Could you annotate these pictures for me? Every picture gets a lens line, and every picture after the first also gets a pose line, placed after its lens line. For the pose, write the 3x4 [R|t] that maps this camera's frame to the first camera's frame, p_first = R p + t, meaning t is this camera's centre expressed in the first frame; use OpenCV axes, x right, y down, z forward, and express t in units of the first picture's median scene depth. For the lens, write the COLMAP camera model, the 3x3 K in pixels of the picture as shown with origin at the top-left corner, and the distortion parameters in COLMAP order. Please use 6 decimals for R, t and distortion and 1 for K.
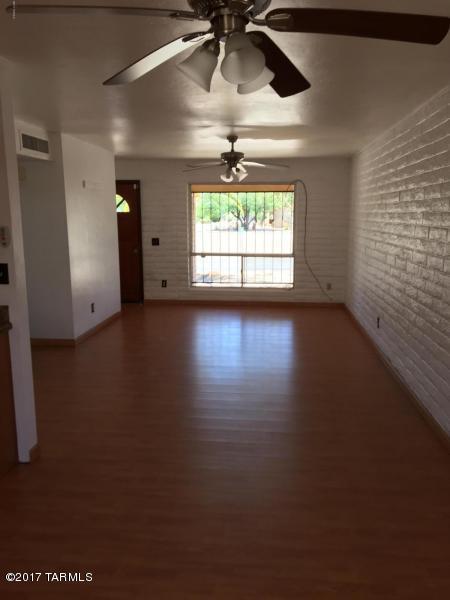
lens RADIAL K [[506.6, 0, 225.0], [0, 506.6, 300.0], [0, 0, 1]] dist [0.115458, -0.200253]
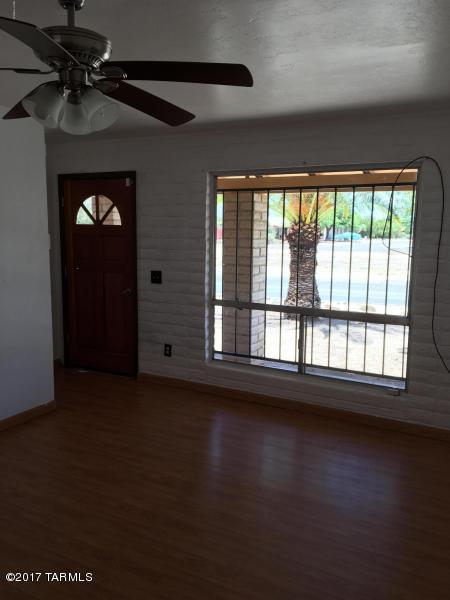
lens RADIAL K [[506.6, 0, 225.0], [0, 506.6, 300.0], [0, 0, 1]] dist [0.115458, -0.200253]
pose [[0.915648, 0.065170, -0.396663, 0.164352], [-0.070308, 0.997524, 0.001590, -0.095282], [0.395784, 0.026433, 0.917963, 0.503993]]
